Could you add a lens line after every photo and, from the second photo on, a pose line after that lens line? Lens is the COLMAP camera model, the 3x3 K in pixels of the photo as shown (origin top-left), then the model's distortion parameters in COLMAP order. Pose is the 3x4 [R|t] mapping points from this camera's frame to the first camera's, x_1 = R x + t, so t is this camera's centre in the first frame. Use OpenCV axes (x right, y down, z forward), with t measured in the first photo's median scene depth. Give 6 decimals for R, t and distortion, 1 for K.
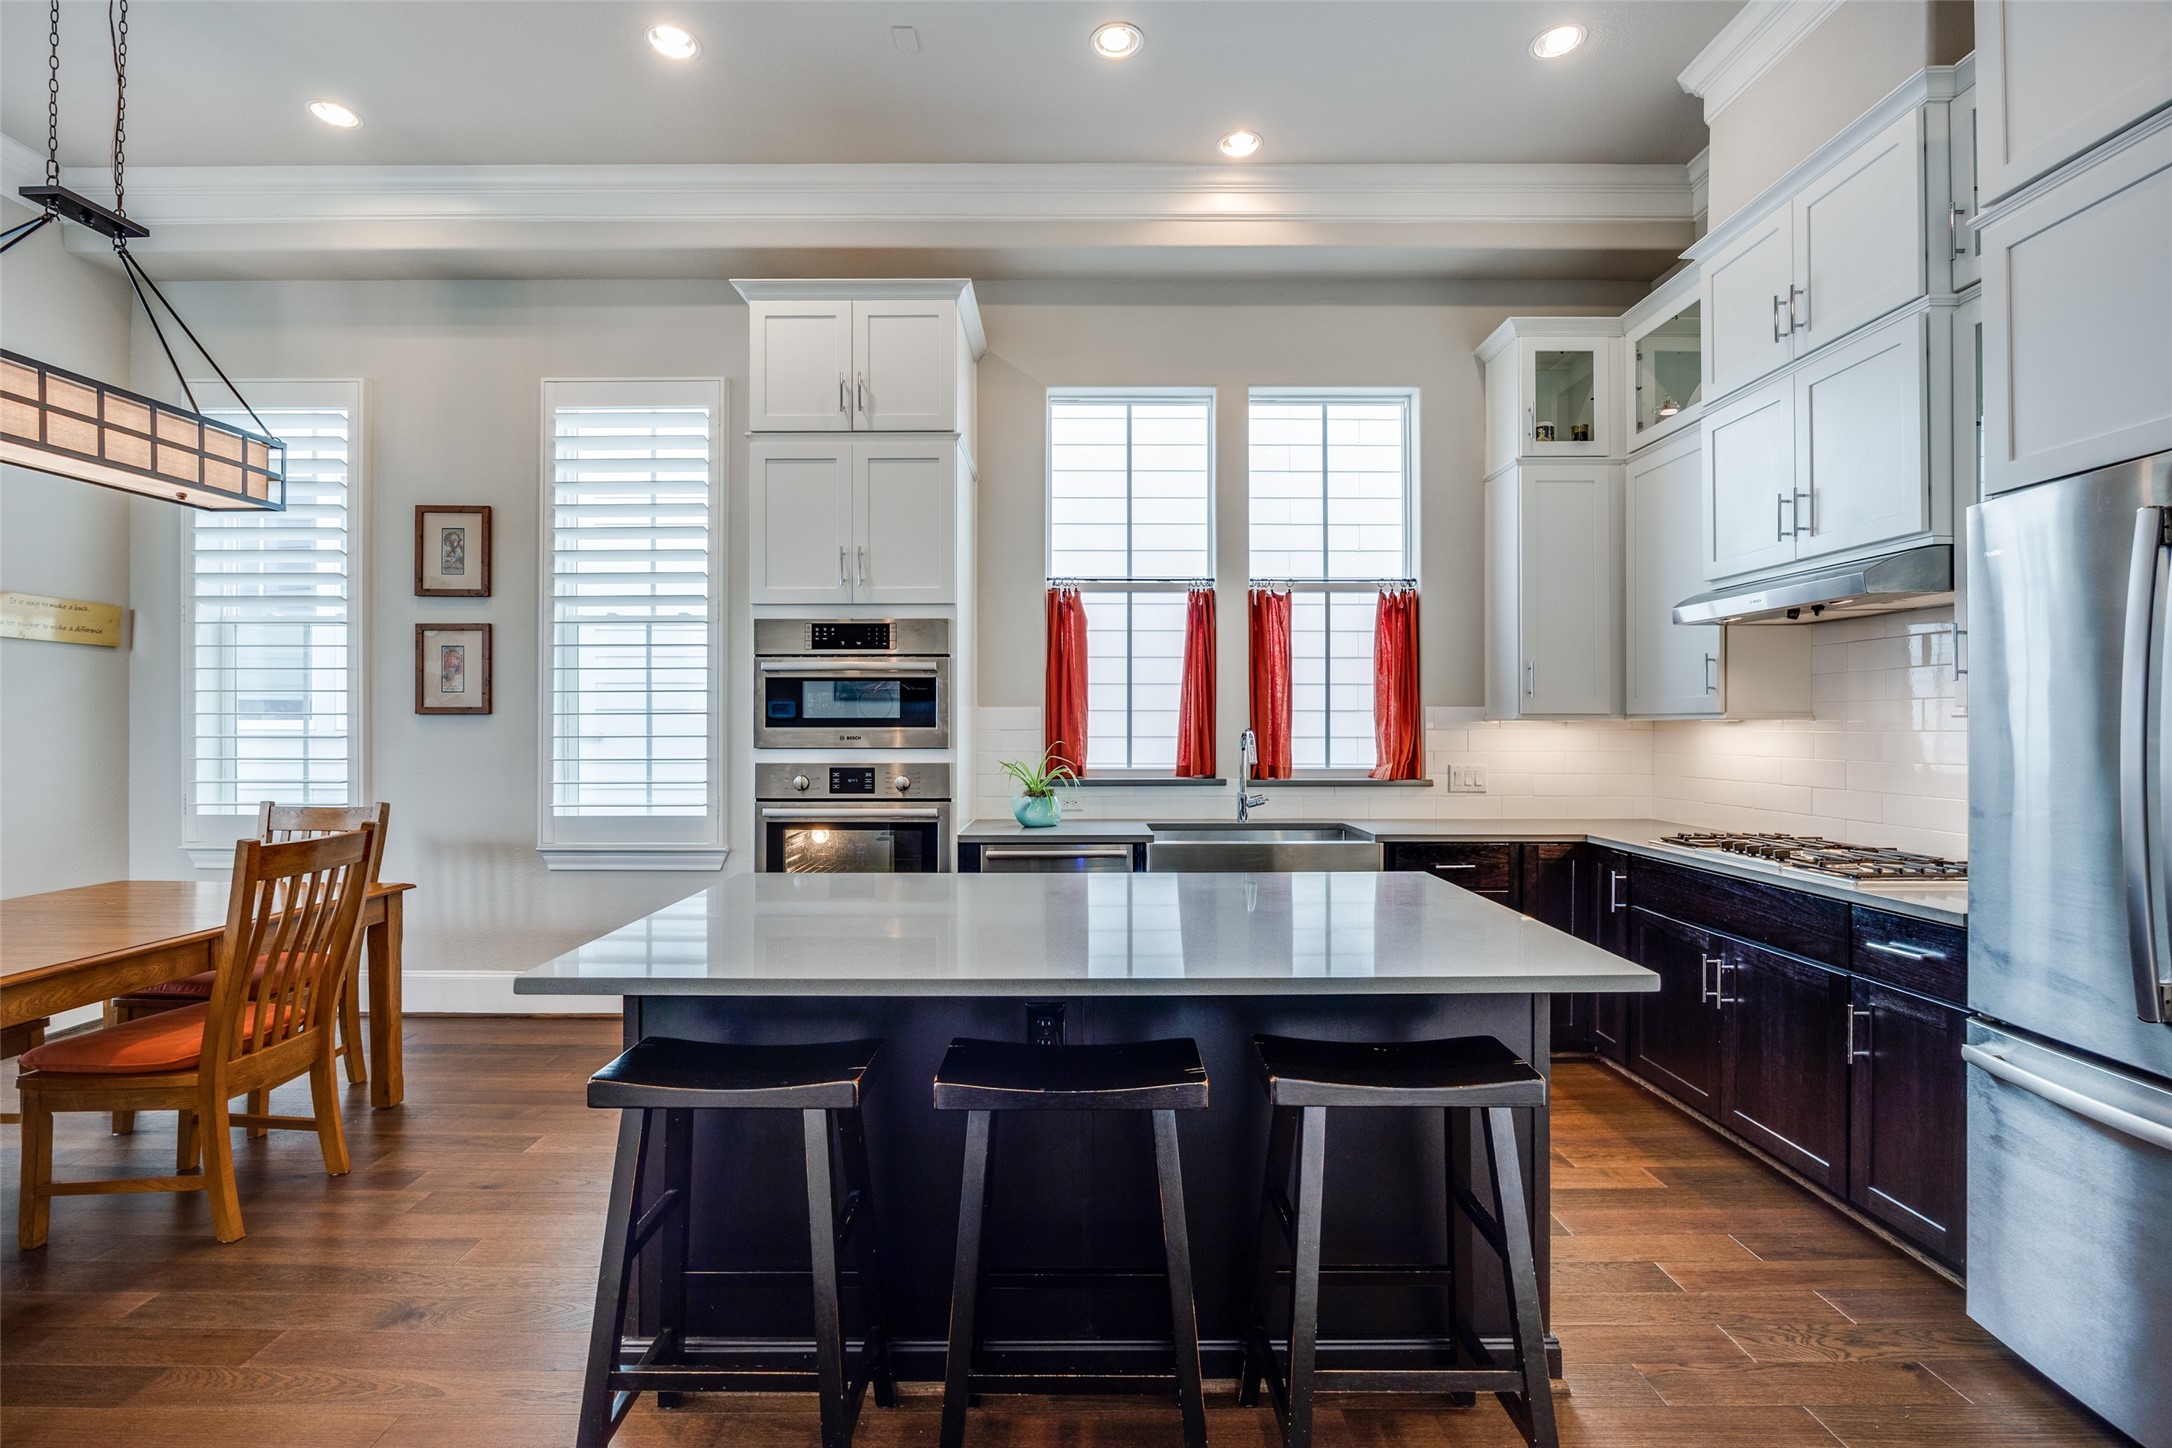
lens RADIAL K [[999.1, 0, 1086.0], [0, 999.1, 724.0], [0, 0, 1]] dist [-0.002305, 0.000127]
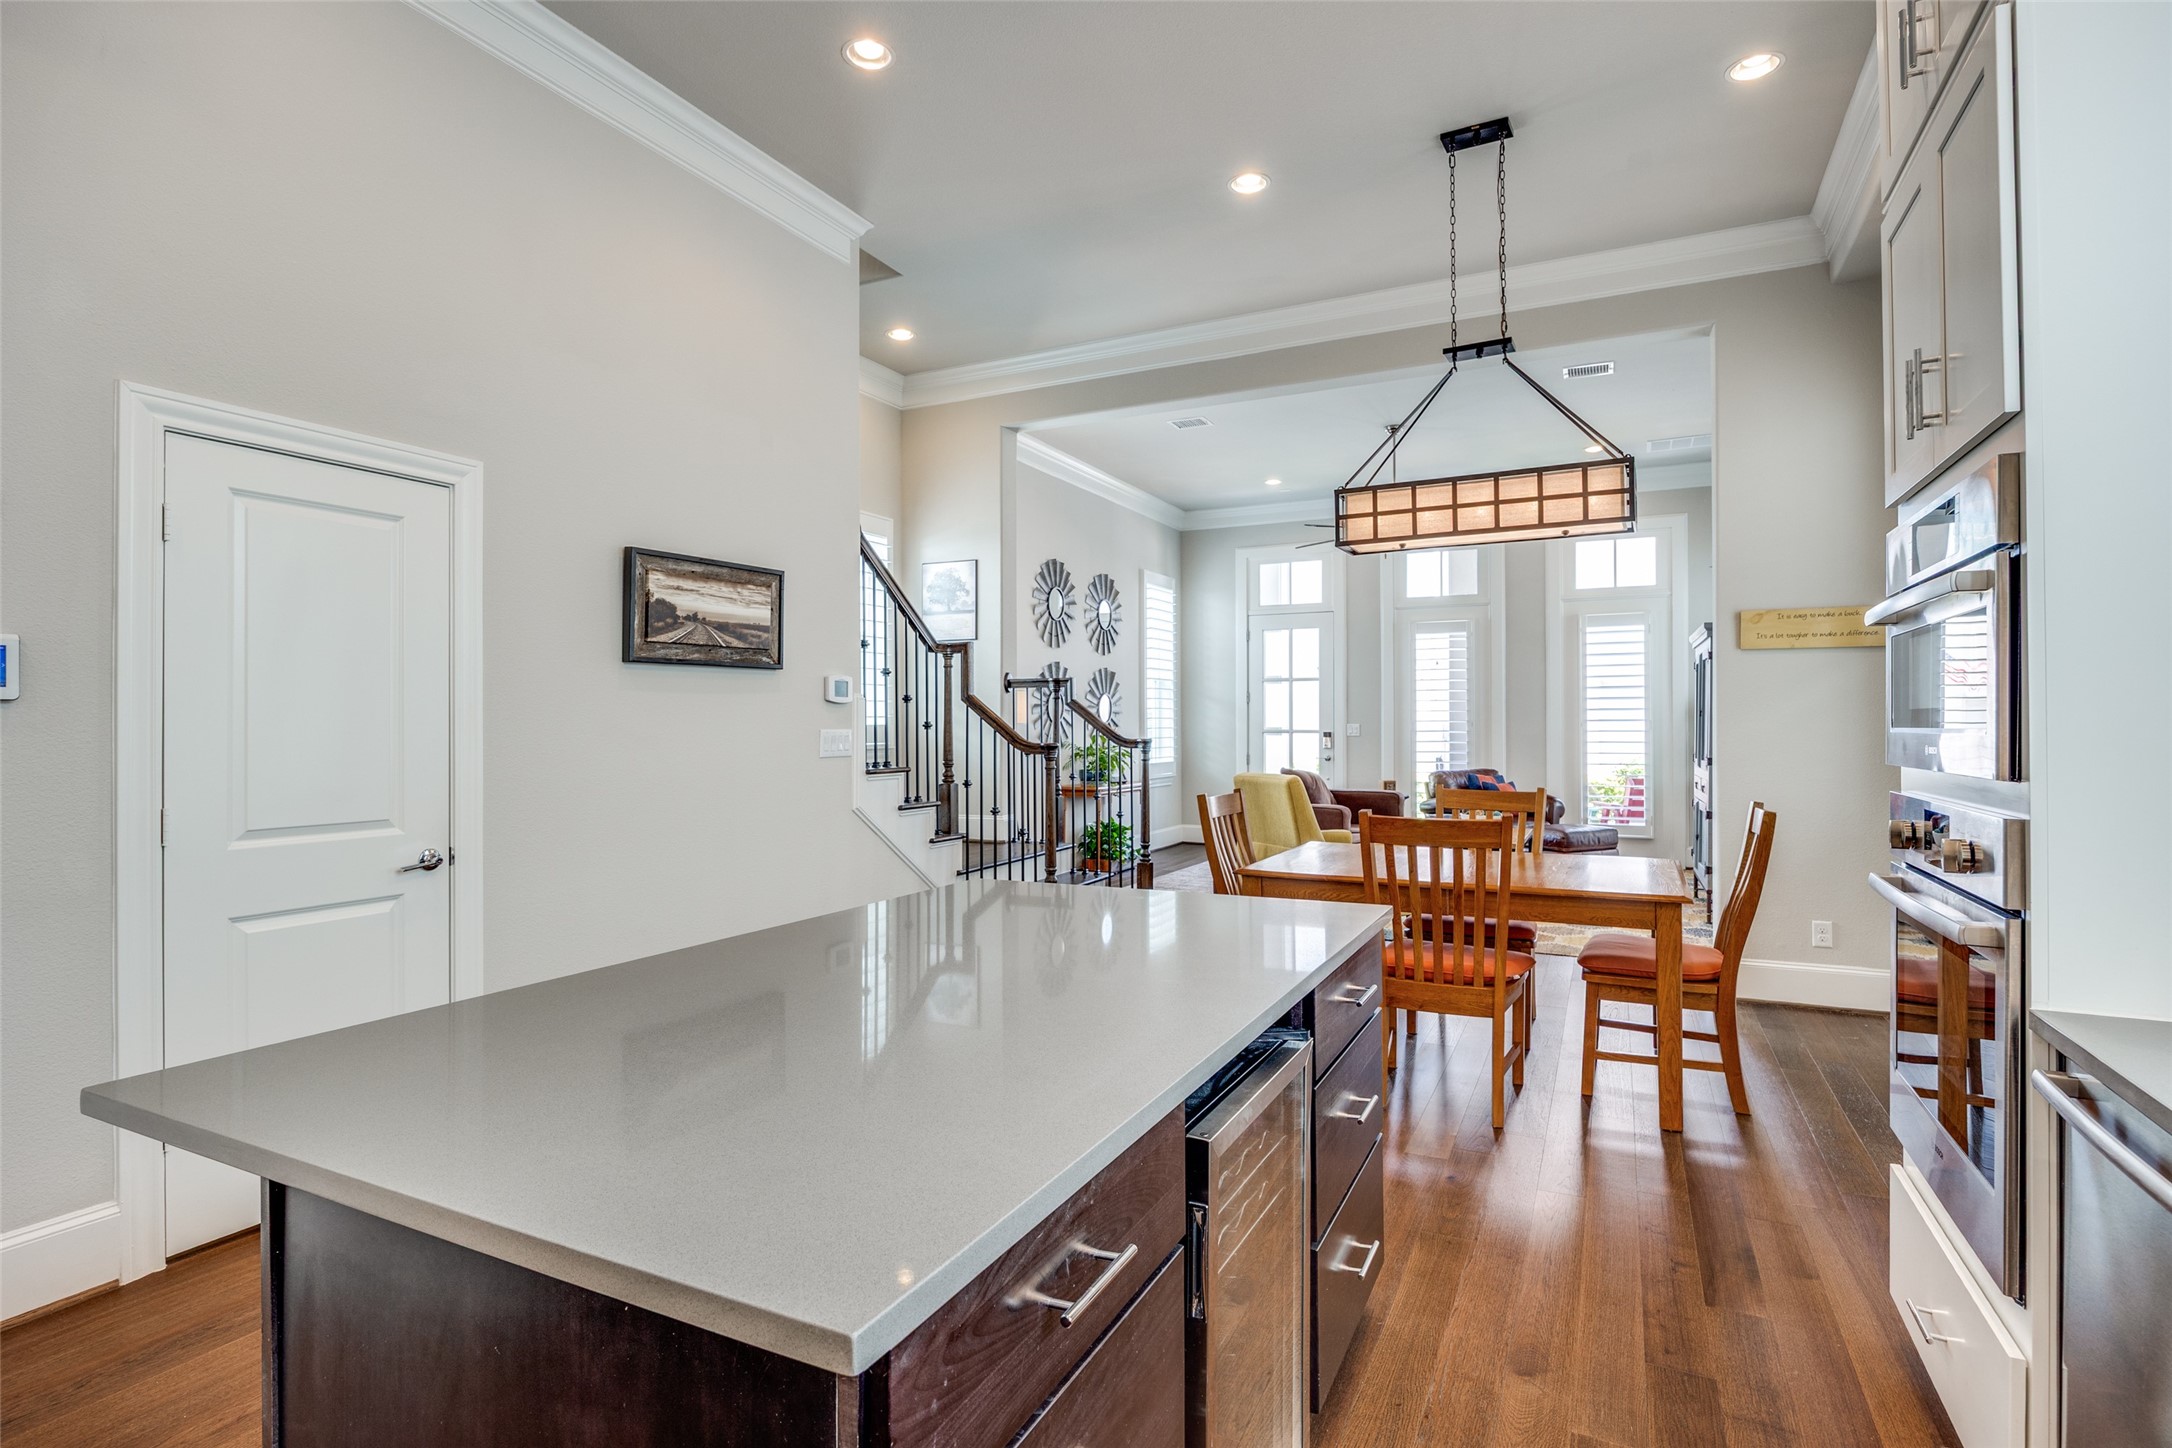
lens RADIAL K [[1065.3, 0, 1060.3], [0, 1065.3, 700.6], [0, 0, 1]] dist [0.001739, -0.000132]
pose [[-0.468607, -0.020549, -0.883168, 0.351852], [0.002024, 0.999702, -0.024335, 0.001372], [0.883404, -0.013191, -0.468426, 0.752704]]
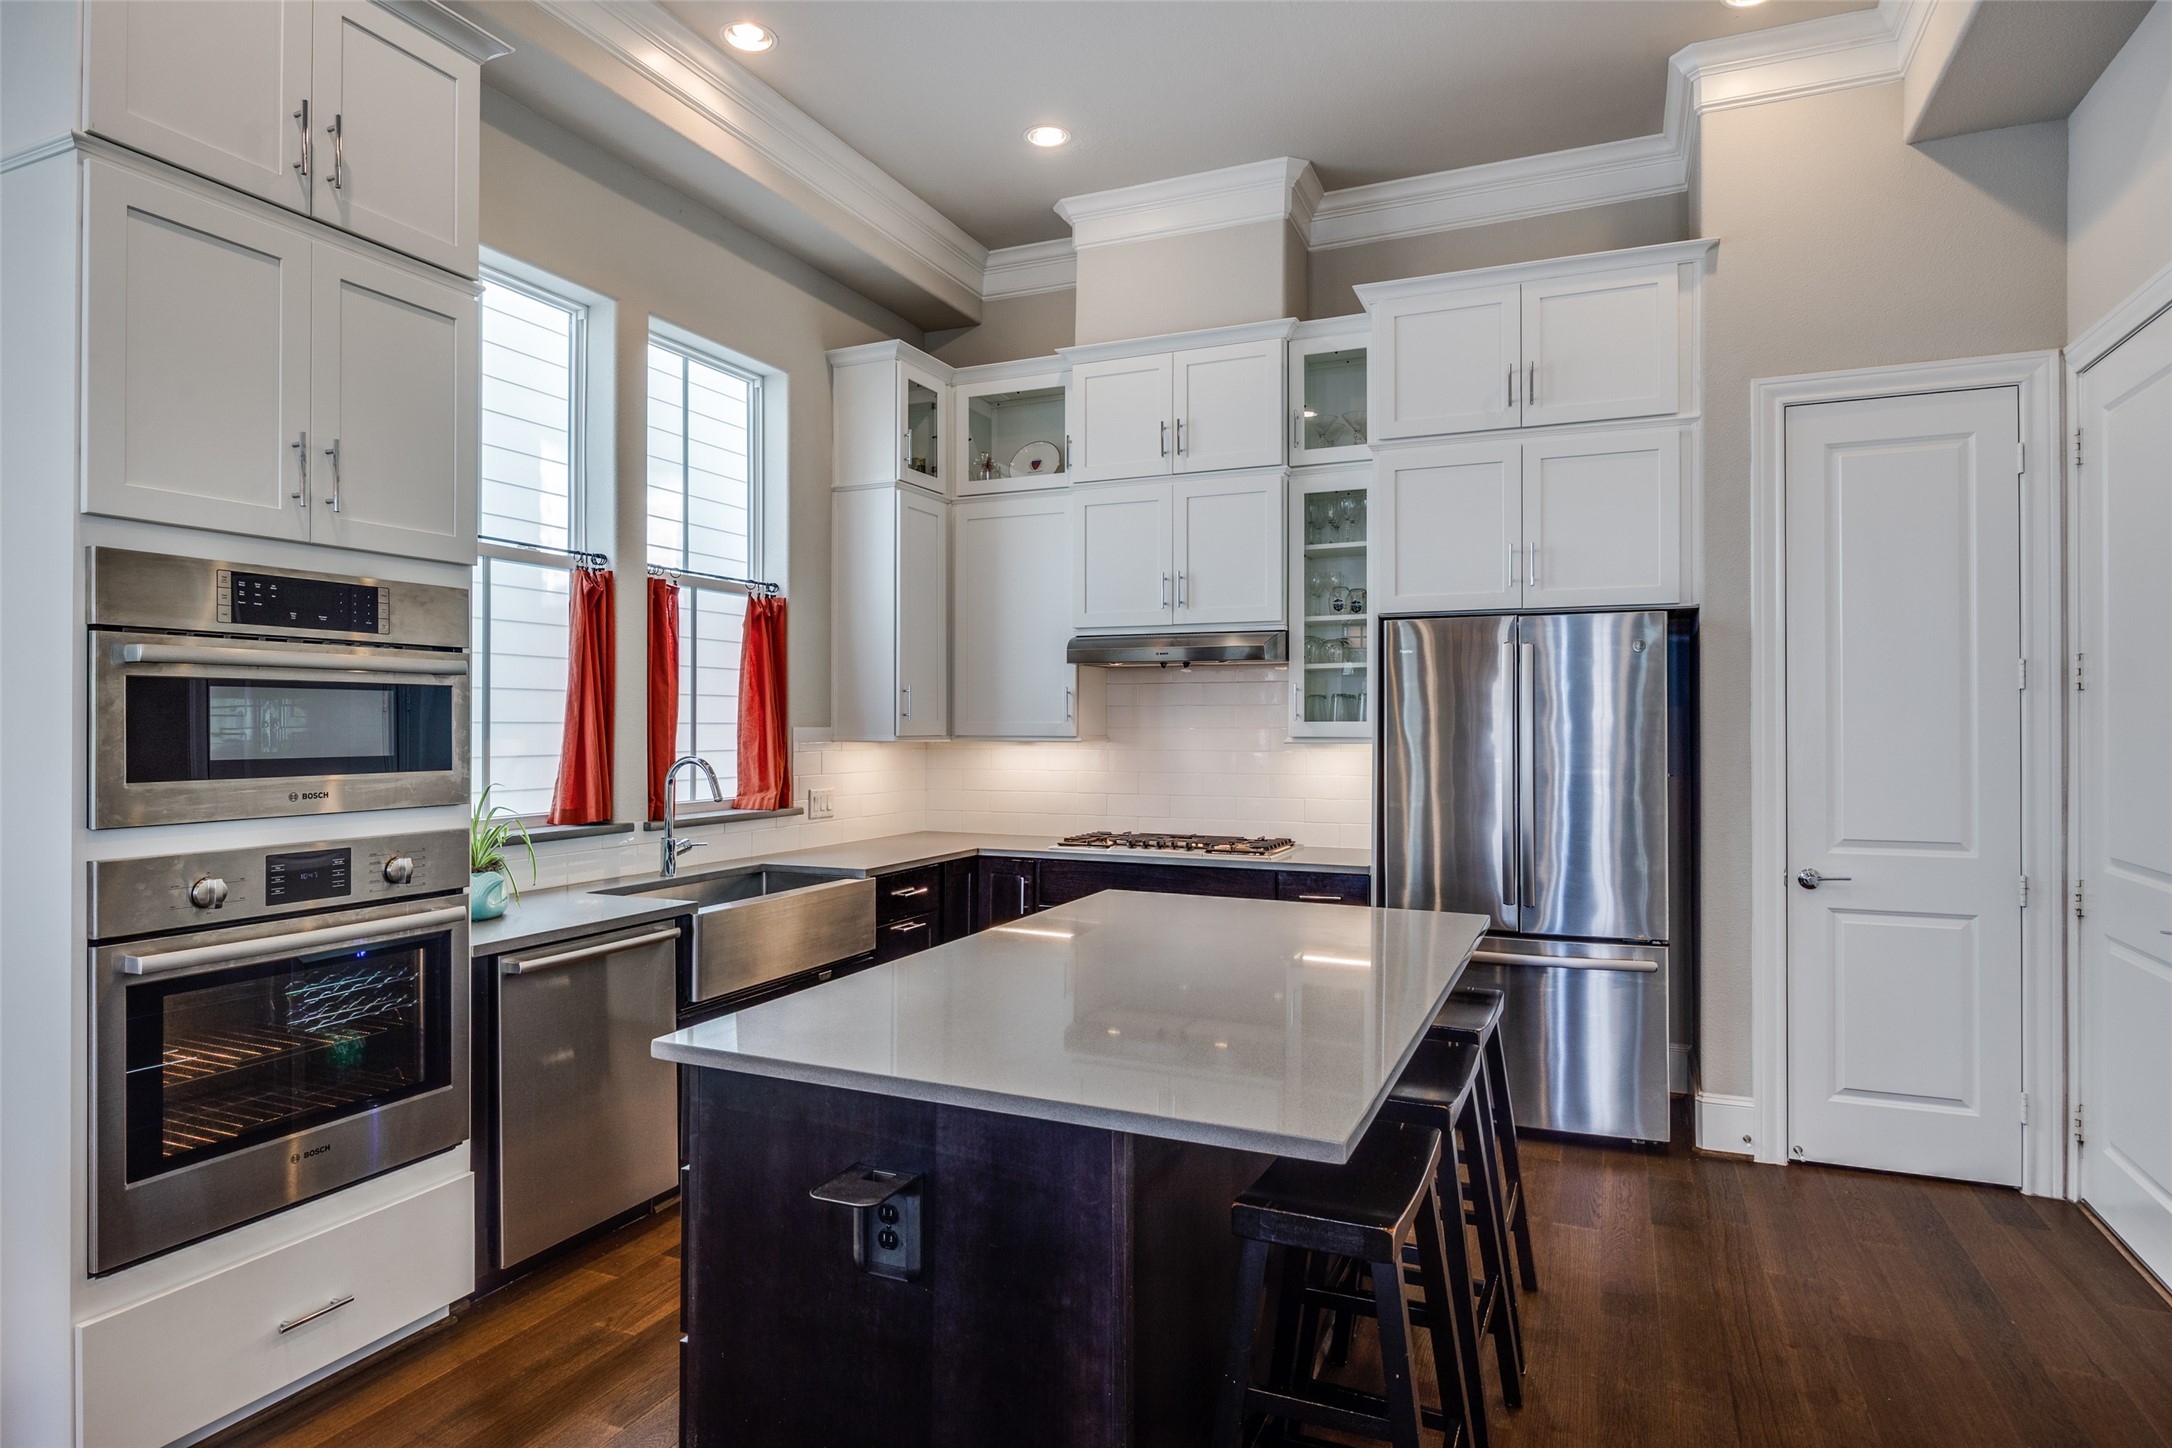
lens RADIAL K [[1212.6, 0, 1096.2], [0, 1212.6, 717.3], [0, 0, 1]] dist [0.001102, 0.000086]
pose [[0.397205, 0.005109, 0.917716, -0.570656], [-0.002937, 0.999986, -0.004296, -0.022556], [-0.917725, -0.000989, 0.397215, 0.311699]]
